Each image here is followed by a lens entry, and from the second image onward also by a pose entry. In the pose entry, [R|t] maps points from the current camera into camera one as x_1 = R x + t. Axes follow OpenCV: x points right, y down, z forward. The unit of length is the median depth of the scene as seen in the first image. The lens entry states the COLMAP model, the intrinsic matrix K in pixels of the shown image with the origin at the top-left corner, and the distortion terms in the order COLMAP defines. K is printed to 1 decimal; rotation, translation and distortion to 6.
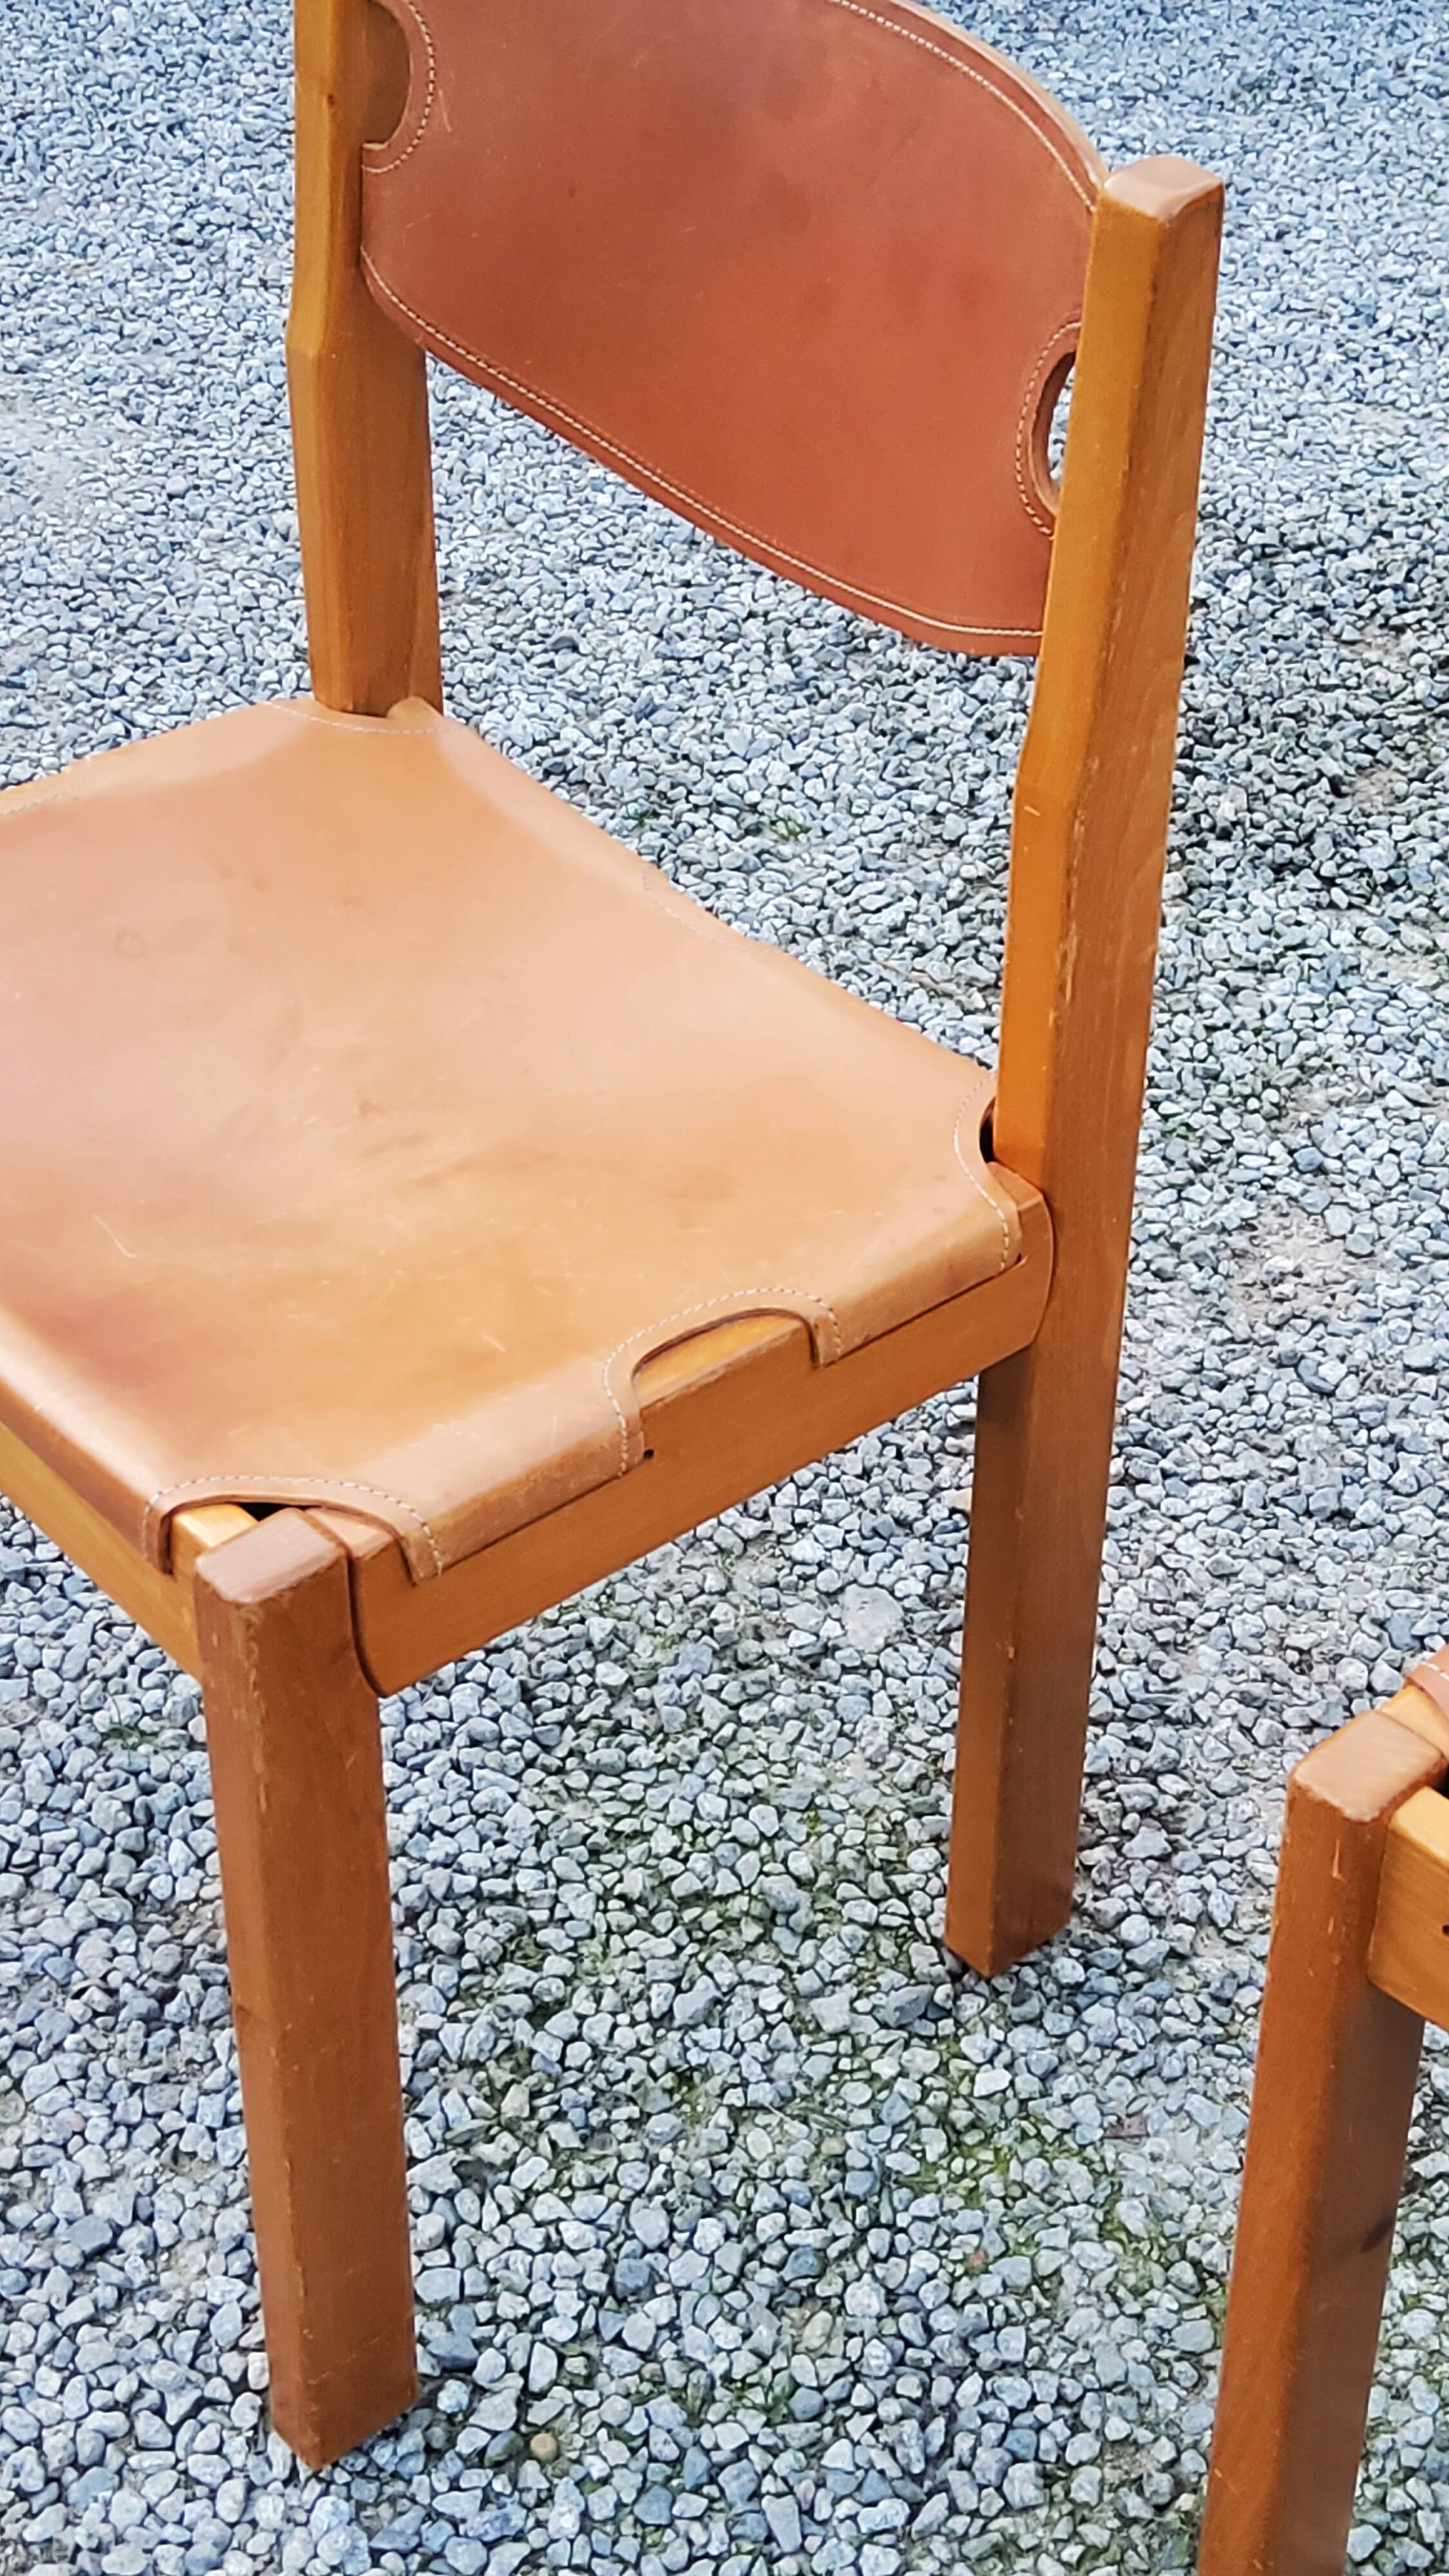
lens RADIAL K [[3845.1, 0, 706.9], [0, 3845.1, 1269.4], [0, 0, 1]] dist [0.111465, 0.000000]
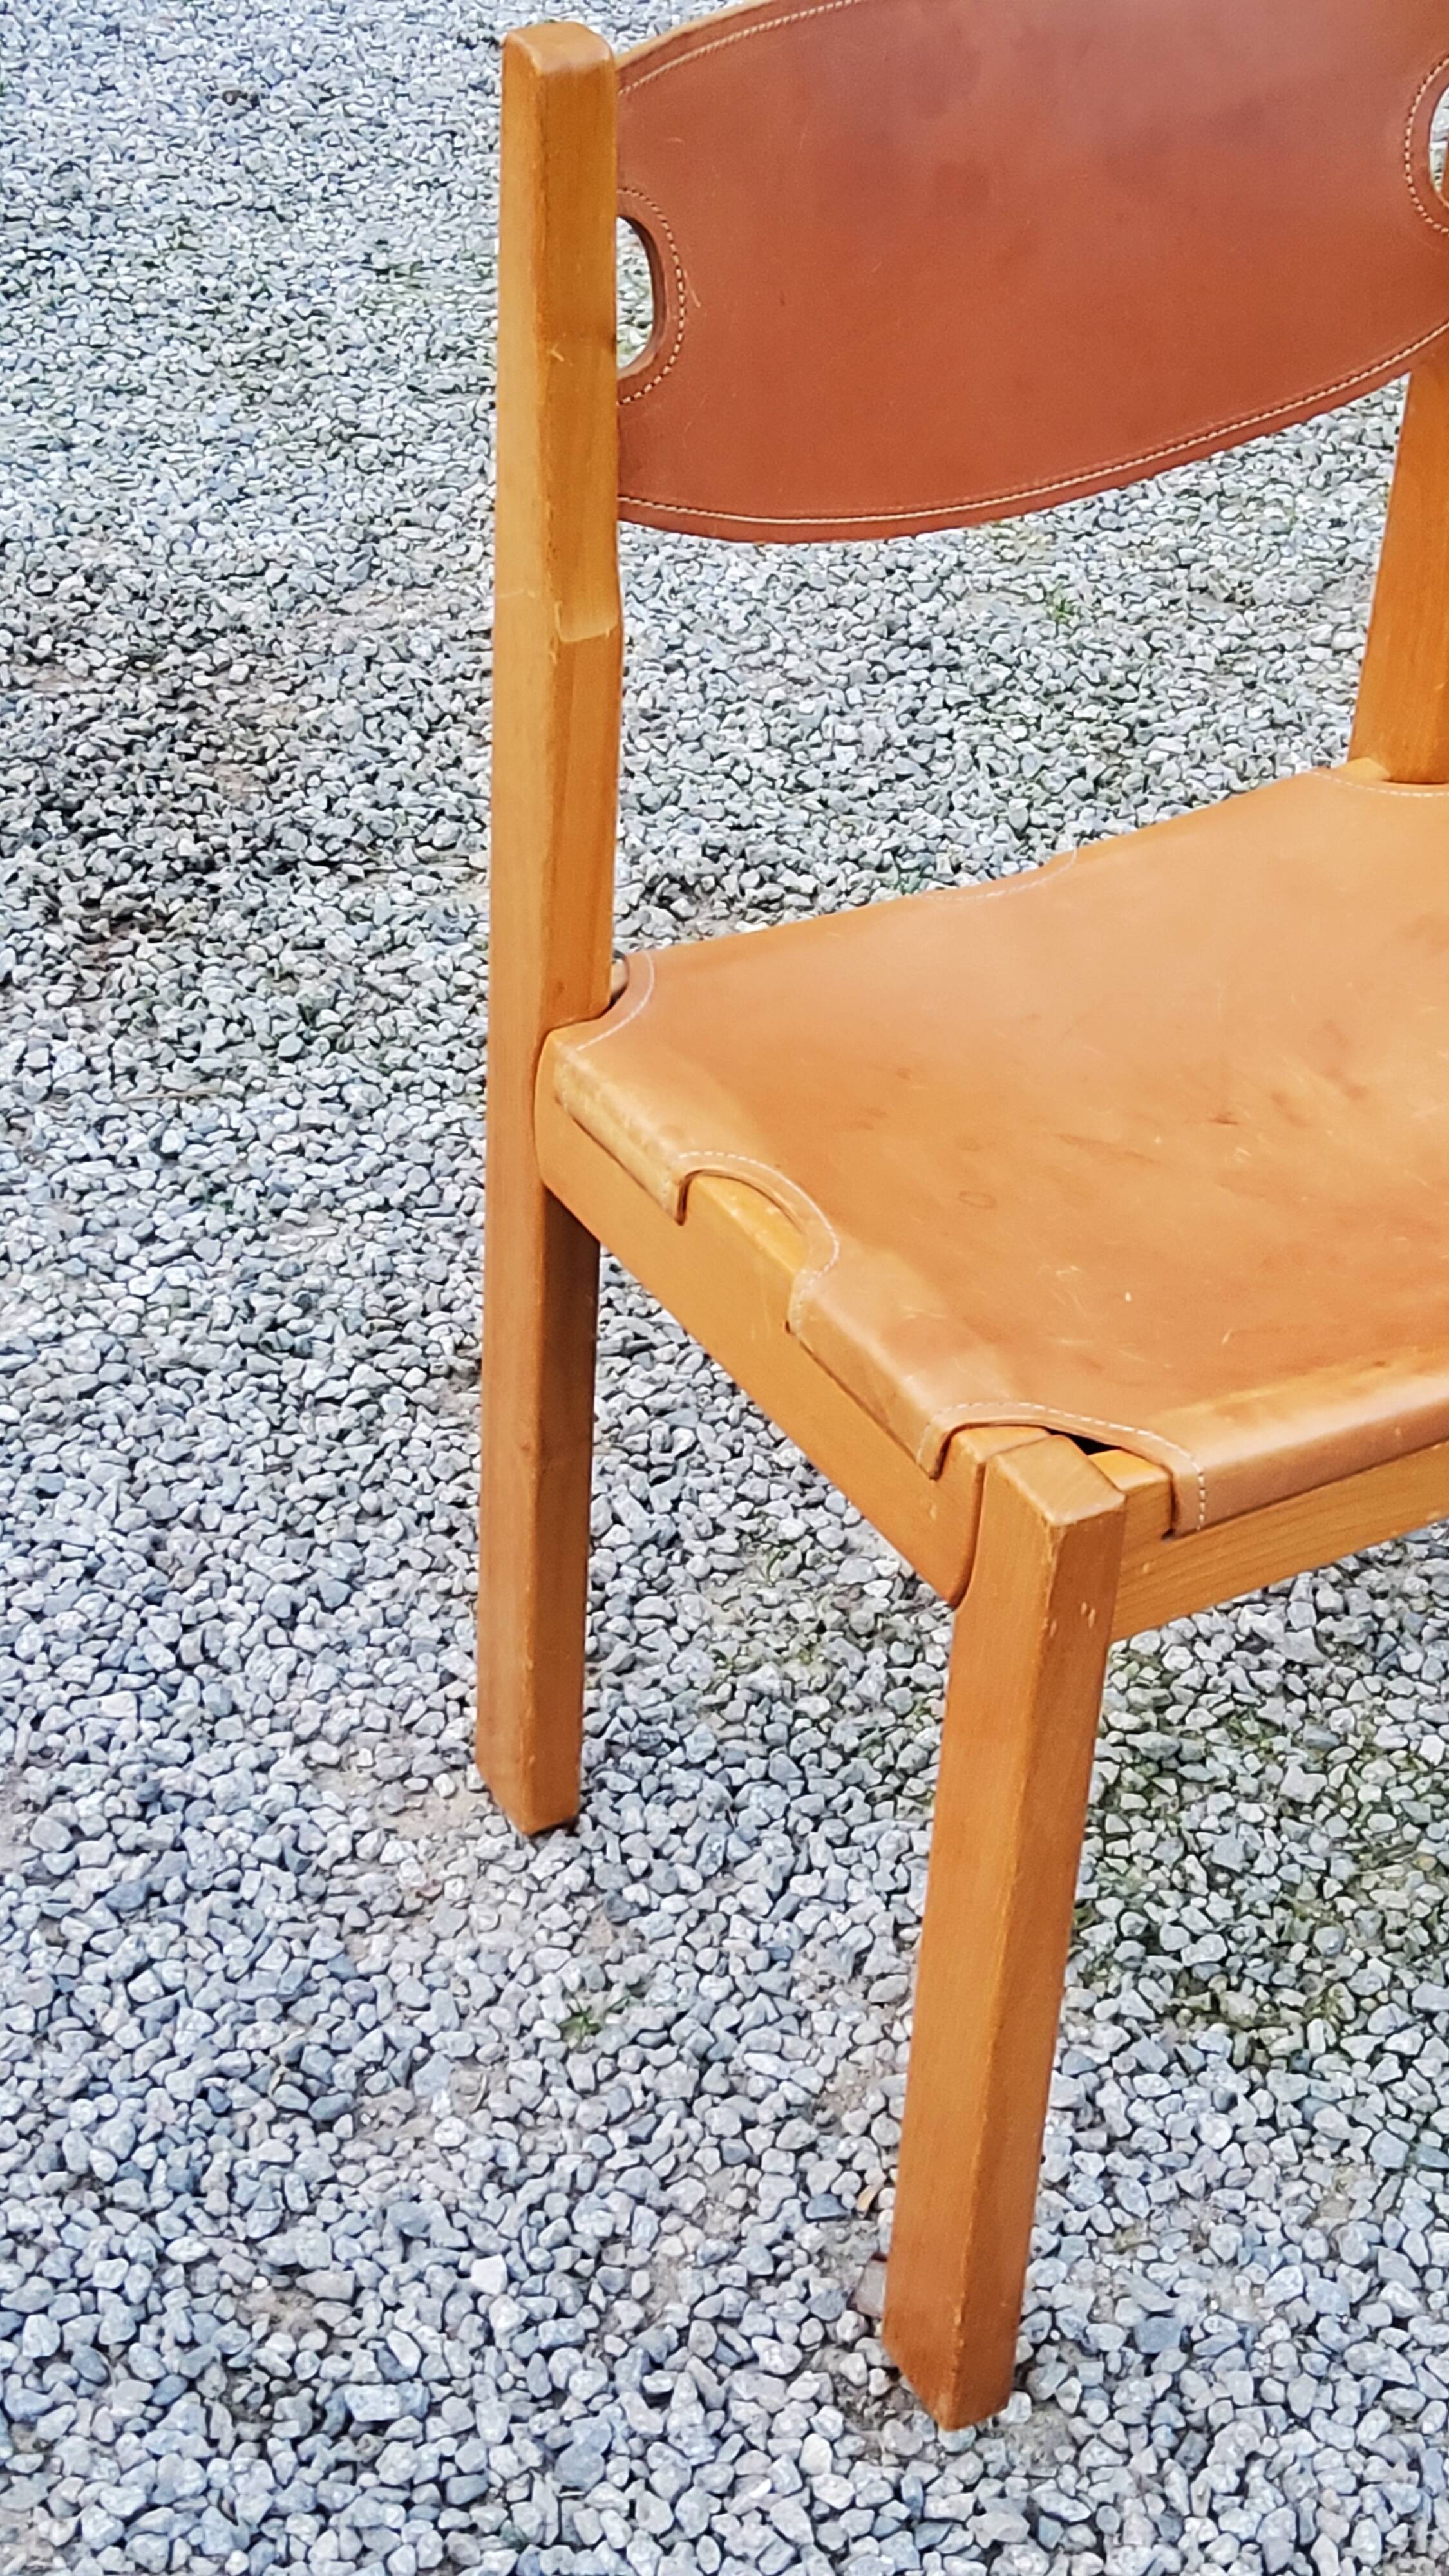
lens RADIAL K [[3845.1, 0, 738.5], [0, 3845.1, 1293.5], [0, 0, 1]] dist [0.111465, 0.000000]
pose [[0.590325, -0.455111, 0.666626, -0.713620], [0.457257, 0.869139, 0.188448, -0.201996], [-0.665155, 0.193574, 0.721178, 0.295368]]
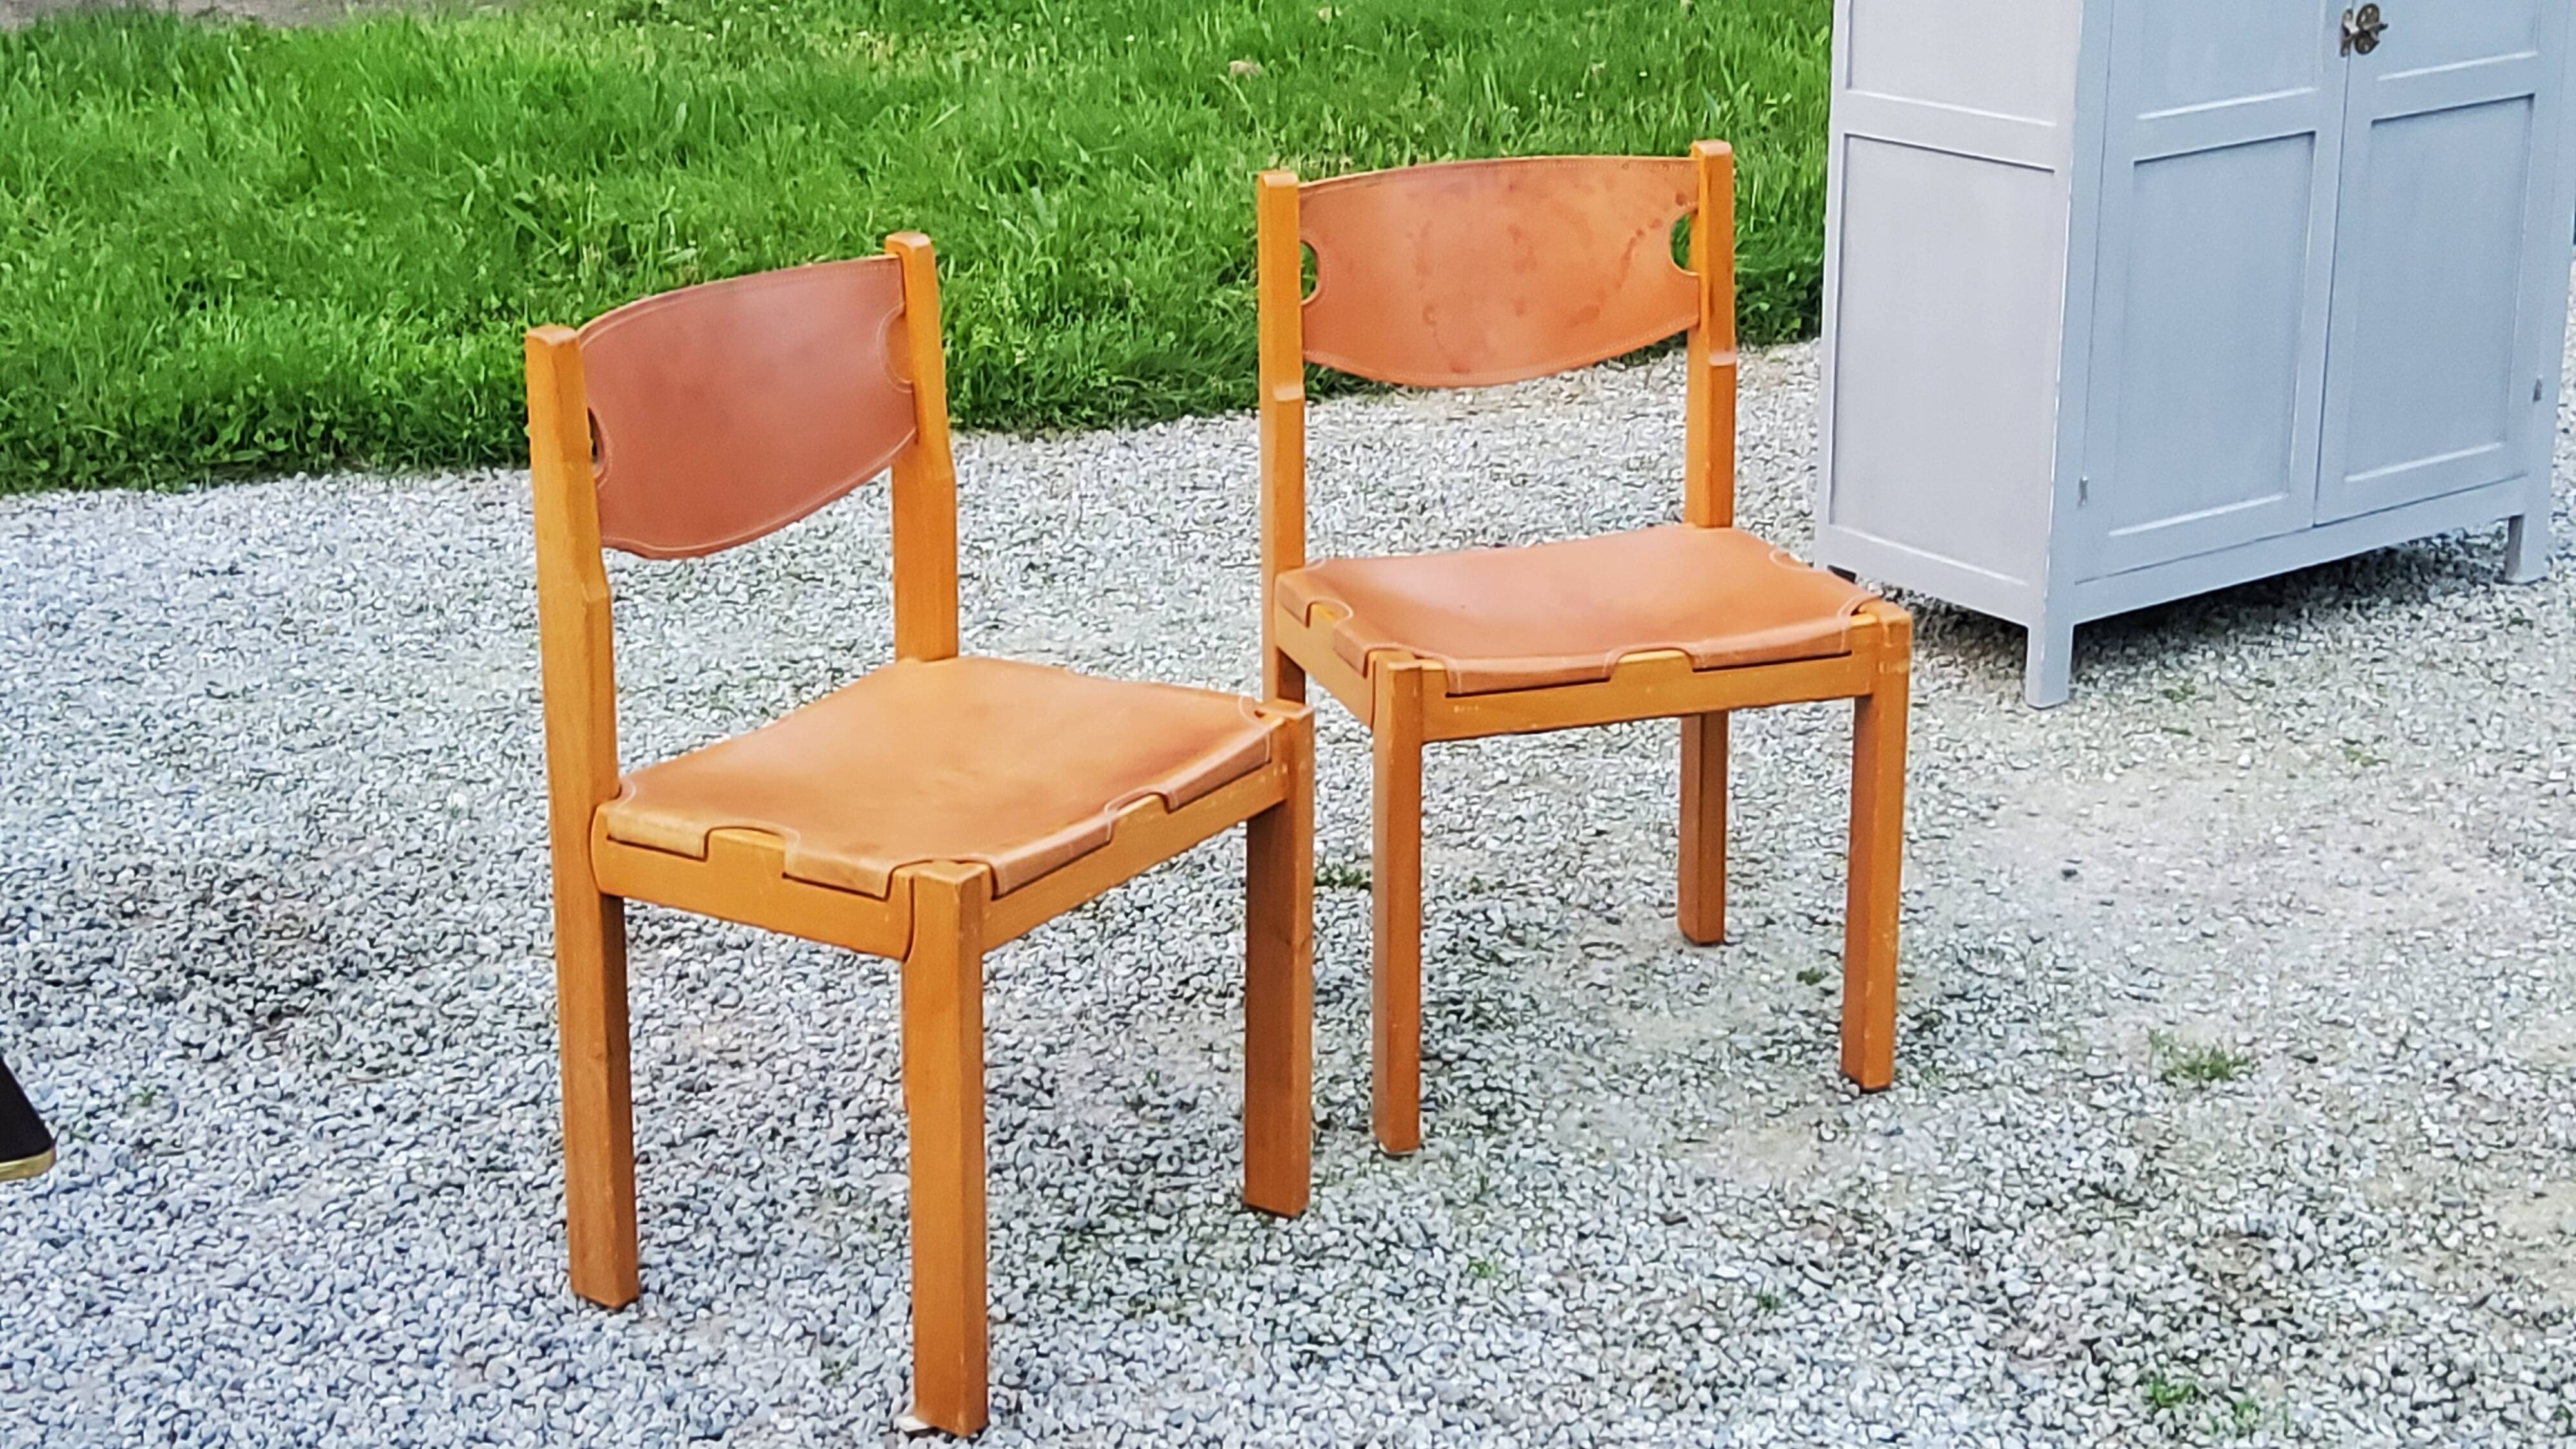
lens RADIAL K [[3845.1, 0, 1267.3], [0, 3845.1, 716.6], [0, 0, 1]] dist [0.111465, 0.000000]
pose [[0.257411, -0.301223, 0.918153, -1.673308], [0.595098, 0.798022, 0.094971, -0.167140], [-0.761313, 0.521944, 0.384677, 0.063243]]
